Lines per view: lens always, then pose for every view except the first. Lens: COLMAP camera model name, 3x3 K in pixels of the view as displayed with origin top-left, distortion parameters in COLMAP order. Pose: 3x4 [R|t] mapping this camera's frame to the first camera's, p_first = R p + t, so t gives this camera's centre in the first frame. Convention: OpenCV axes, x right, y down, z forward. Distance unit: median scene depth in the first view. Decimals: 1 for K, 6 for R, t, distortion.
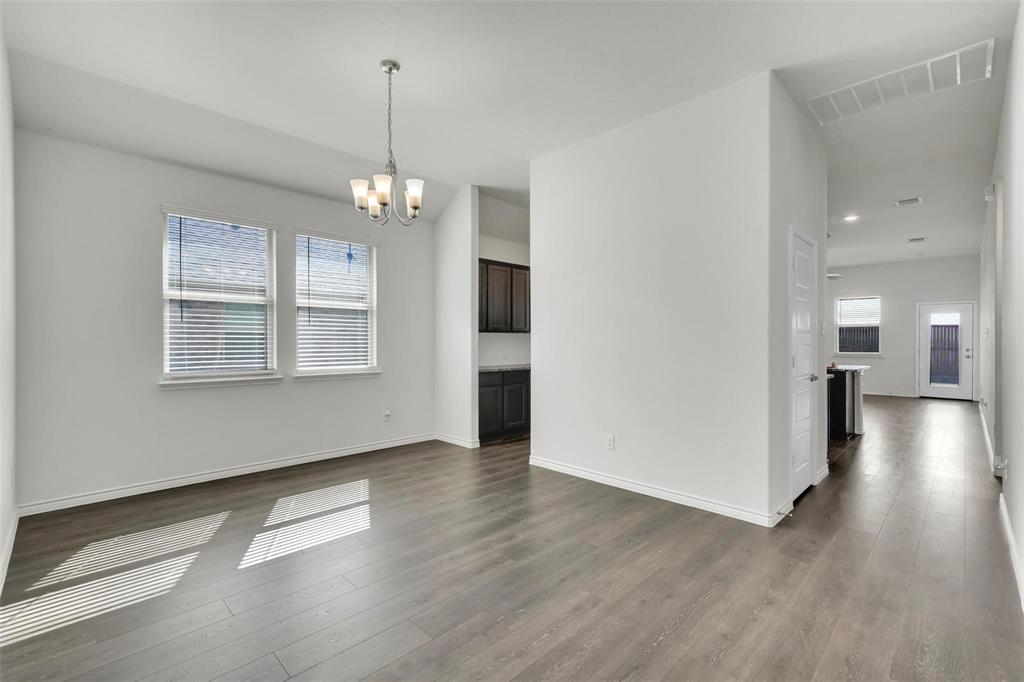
lens RADIAL K [[437.3, 0, 512.0], [0, 437.3, 341.0], [0, 0, 1]] dist [0.000472, 0.000424]
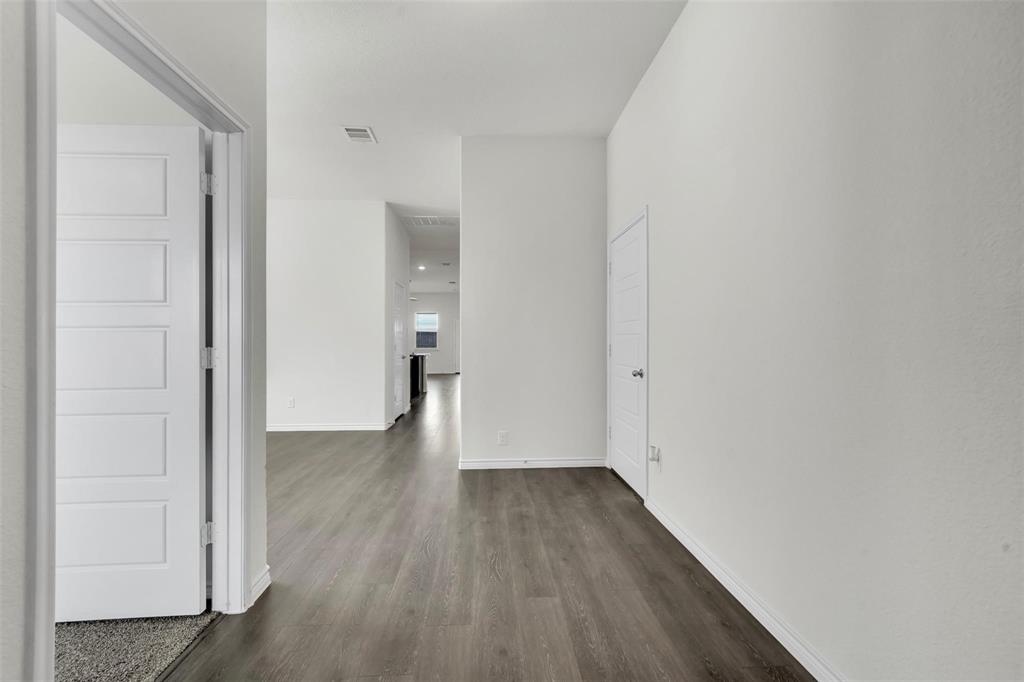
lens RADIAL K [[437.3, 0, 512.0], [0, 437.3, 341.0], [0, 0, 1]] dist [0.000472, 0.000424]
pose [[0.659933, 0.002808, 0.751319, -0.294992], [0.004042, 0.999965, -0.007288, 0.021115], [-0.751314, 0.007846, 0.659898, -0.419191]]
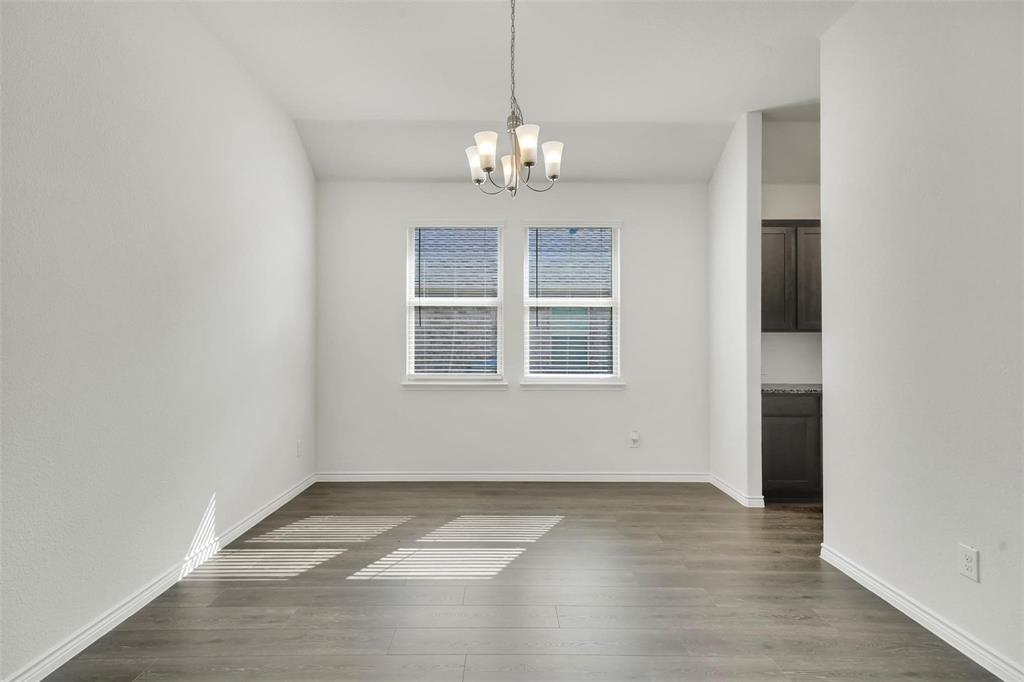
lens RADIAL K [[508.6, 0, 512.0], [0, 508.6, 341.0], [0, 0, 1]] dist [0.012969, 0.000470]
pose [[0.720453, -0.003123, -0.693497, 0.219954], [-0.003886, 0.999956, -0.008539, 0.001025], [0.693493, 0.008847, 0.720409, 0.222845]]
